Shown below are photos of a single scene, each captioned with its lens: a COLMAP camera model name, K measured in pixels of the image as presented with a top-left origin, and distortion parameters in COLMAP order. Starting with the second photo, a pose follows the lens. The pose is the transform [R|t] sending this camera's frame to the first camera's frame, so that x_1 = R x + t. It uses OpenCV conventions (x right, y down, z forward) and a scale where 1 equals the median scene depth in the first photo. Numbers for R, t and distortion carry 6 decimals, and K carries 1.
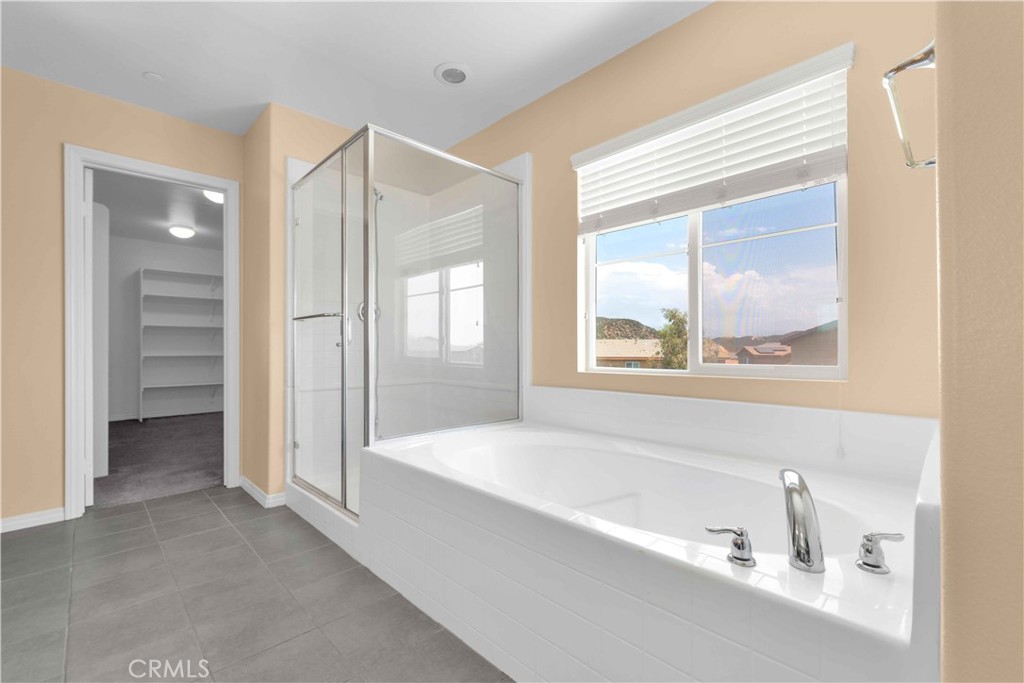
lens RADIAL K [[438.9, 0, 514.1], [0, 438.9, 342.9], [0, 0, 1]] dist [0.002087, -0.000487]
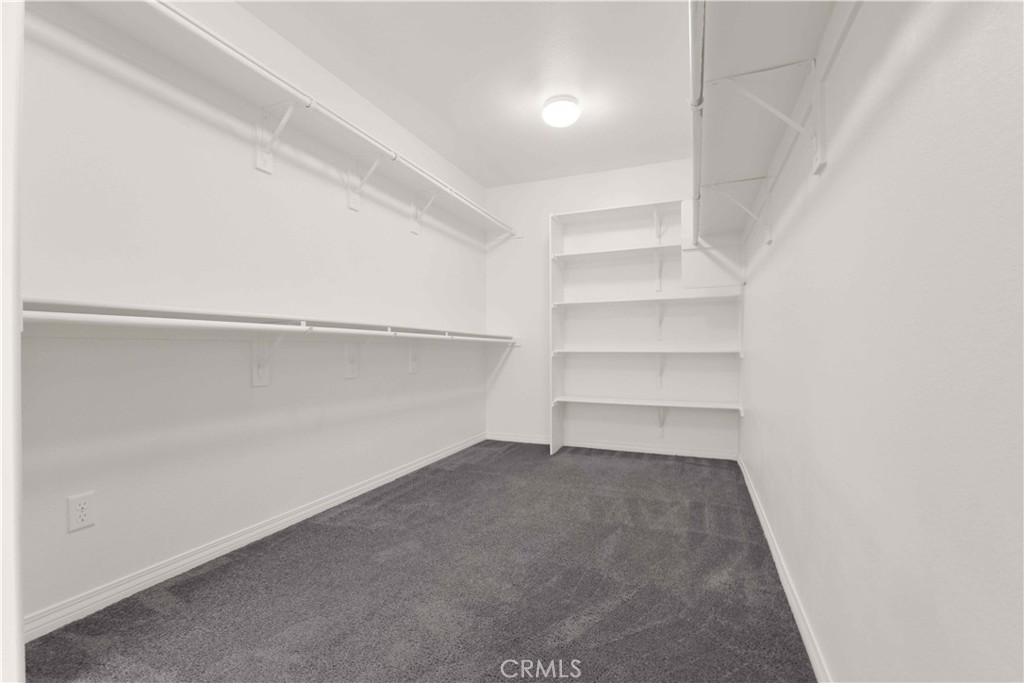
lens RADIAL K [[438.9, 0, 514.1], [0, 438.9, 342.7], [0, 0, 1]] dist [0.002087, -0.000487]
pose [[0.396010, 0.003605, -0.918239, -0.267754], [0.000467, 0.999991, 0.004127, 0.014916], [0.918246, -0.002063, 0.396005, 0.663093]]
